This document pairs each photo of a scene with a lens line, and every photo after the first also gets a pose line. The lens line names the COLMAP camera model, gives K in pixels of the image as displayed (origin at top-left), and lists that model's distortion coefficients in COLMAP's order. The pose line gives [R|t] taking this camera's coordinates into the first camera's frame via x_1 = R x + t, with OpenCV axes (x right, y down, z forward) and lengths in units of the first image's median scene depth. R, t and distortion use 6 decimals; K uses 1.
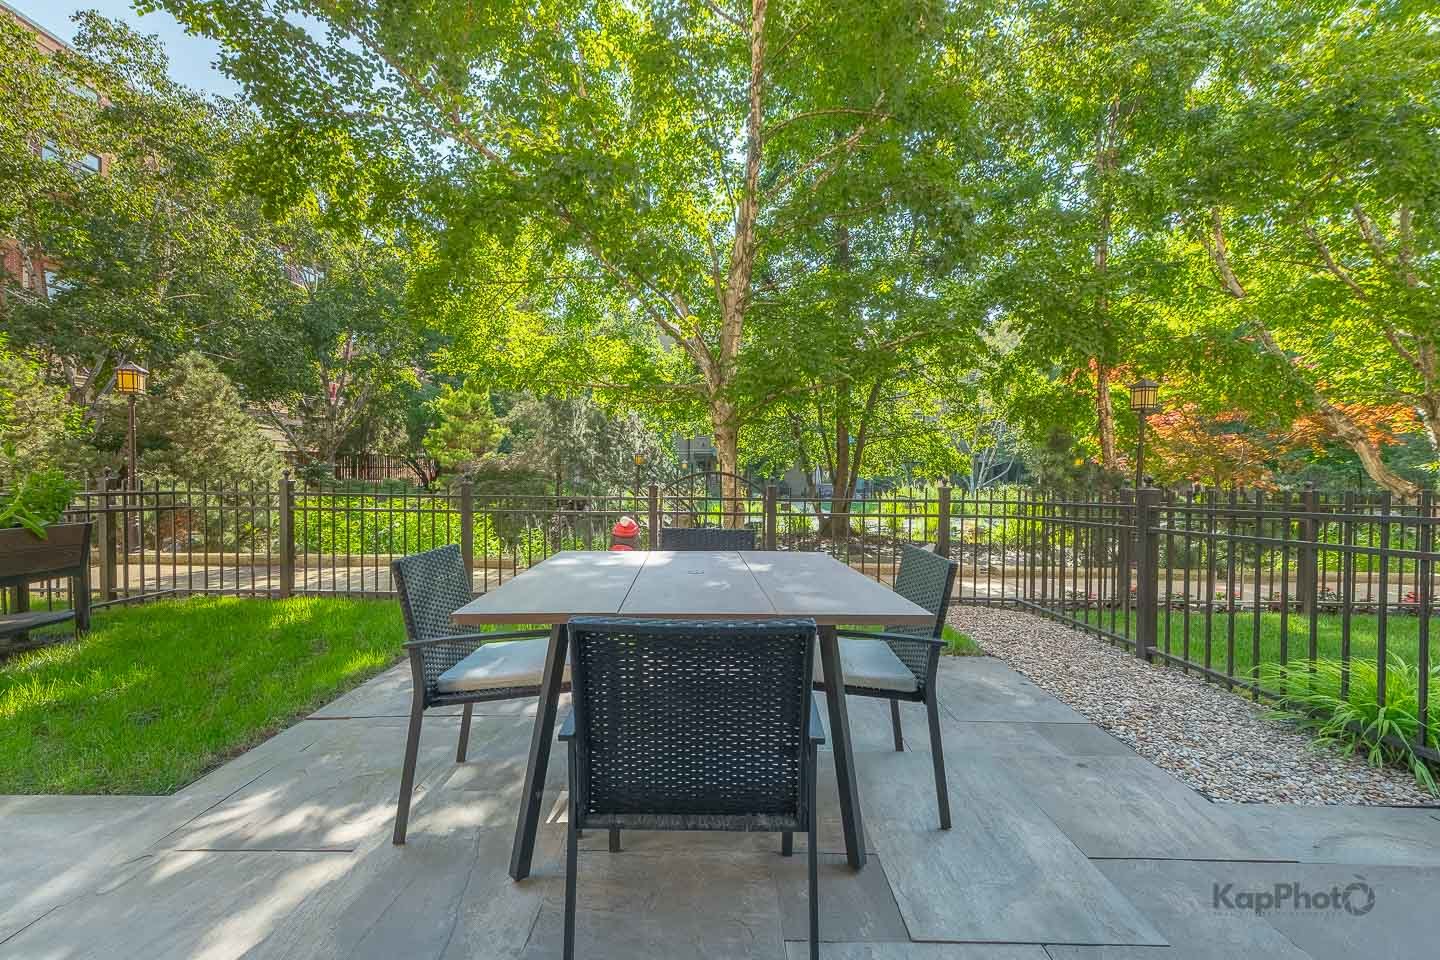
lens RADIAL K [[552.0, 0, 714.5], [0, 552.0, 480.6], [0, 0, 1]] dist [-0.000044, -0.000111]
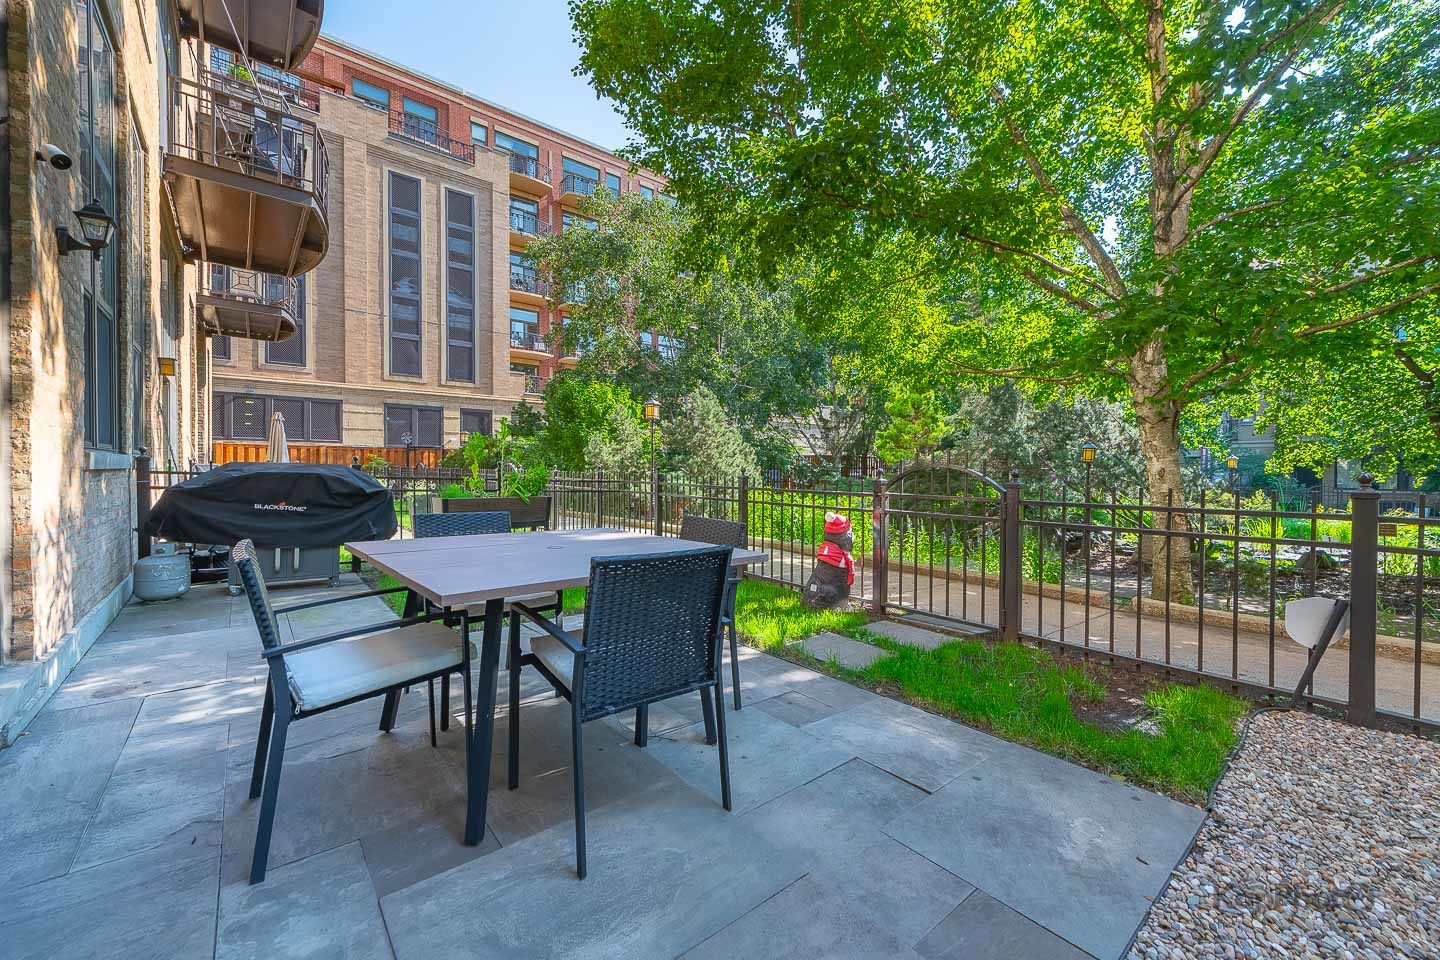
lens RADIAL K [[552.0, 0, 714.5], [0, 552.0, 480.6], [0, 0, 1]] dist [-0.000044, -0.000111]
pose [[0.650407, 0.011607, -0.759497, 0.195437], [-0.012555, 0.999911, 0.004530, 0.004709], [0.759482, 0.006589, 0.650495, 0.102612]]
